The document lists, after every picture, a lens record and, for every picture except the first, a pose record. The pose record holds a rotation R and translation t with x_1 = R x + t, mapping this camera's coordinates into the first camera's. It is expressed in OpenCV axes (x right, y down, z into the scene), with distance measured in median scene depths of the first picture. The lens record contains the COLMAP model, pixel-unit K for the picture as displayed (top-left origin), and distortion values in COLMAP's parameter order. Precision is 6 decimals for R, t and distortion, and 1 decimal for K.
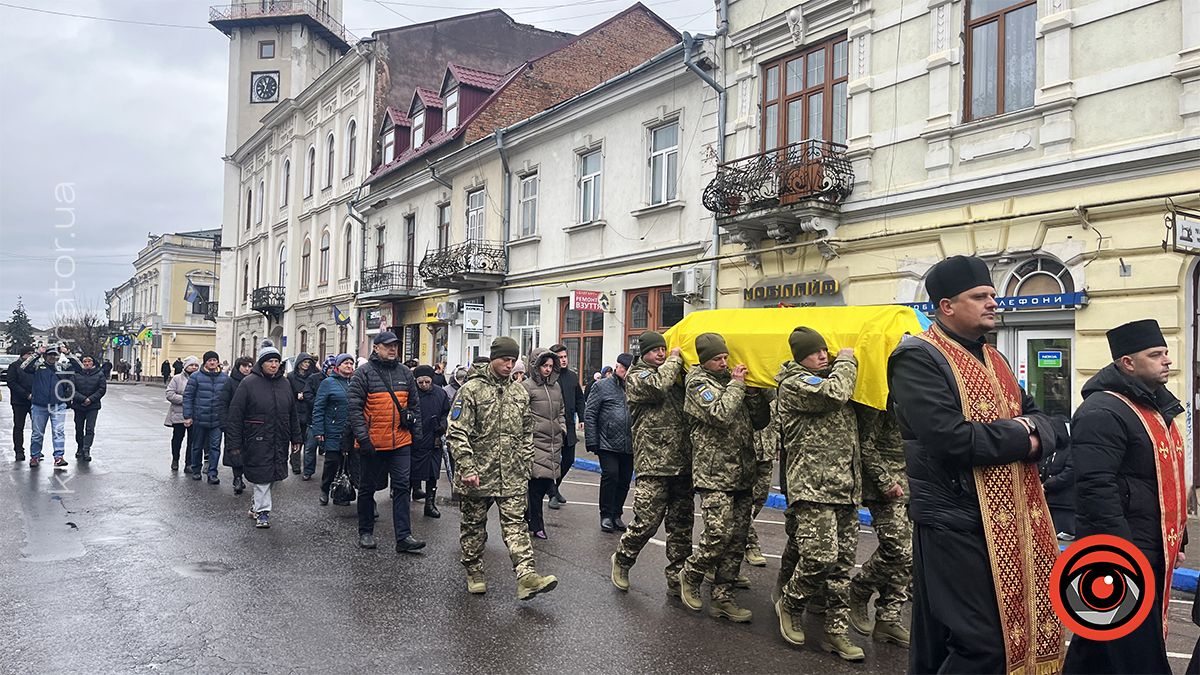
lens RADIAL K [[872.8, 0, 600.0], [0, 872.8, 337.5], [0, 0, 1]] dist [0.031827, -0.029681]
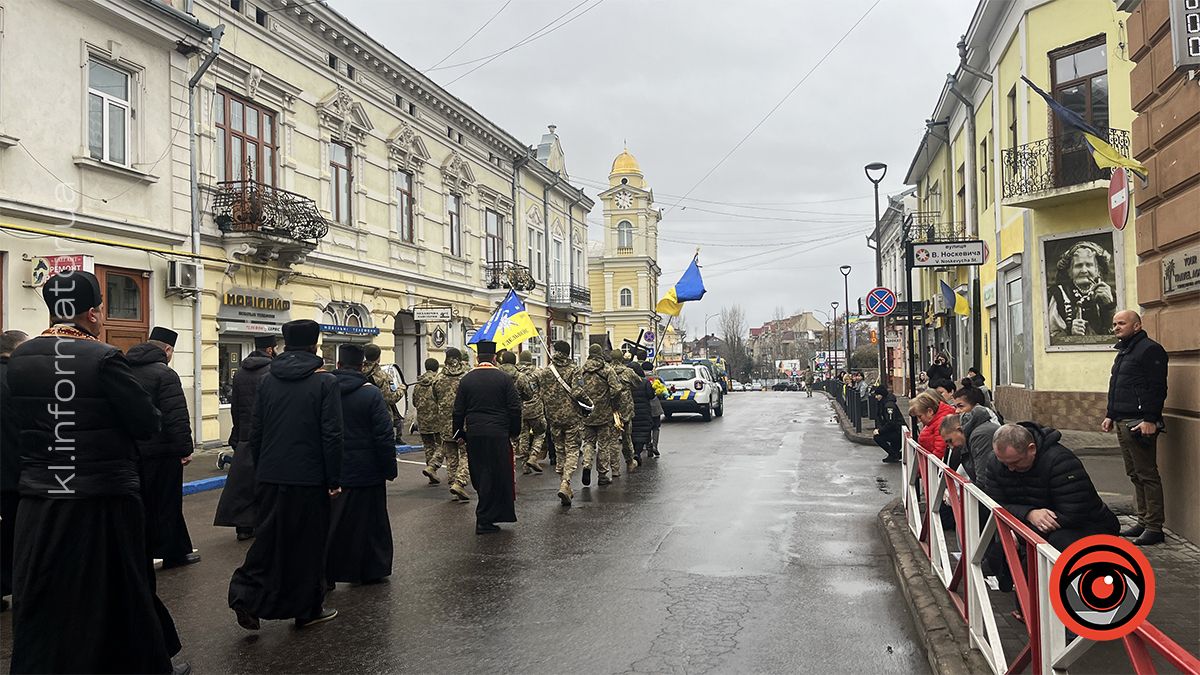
lens RADIAL K [[872.8, 0, 600.0], [0, 872.8, 337.5], [0, 0, 1]] dist [0.031827, -0.029681]
pose [[-0.657800, 0.012484, 0.753089, -1.051732], [-0.031483, 0.998533, -0.044052, 0.034402], [-0.752534, -0.052687, -0.656442, 1.505923]]
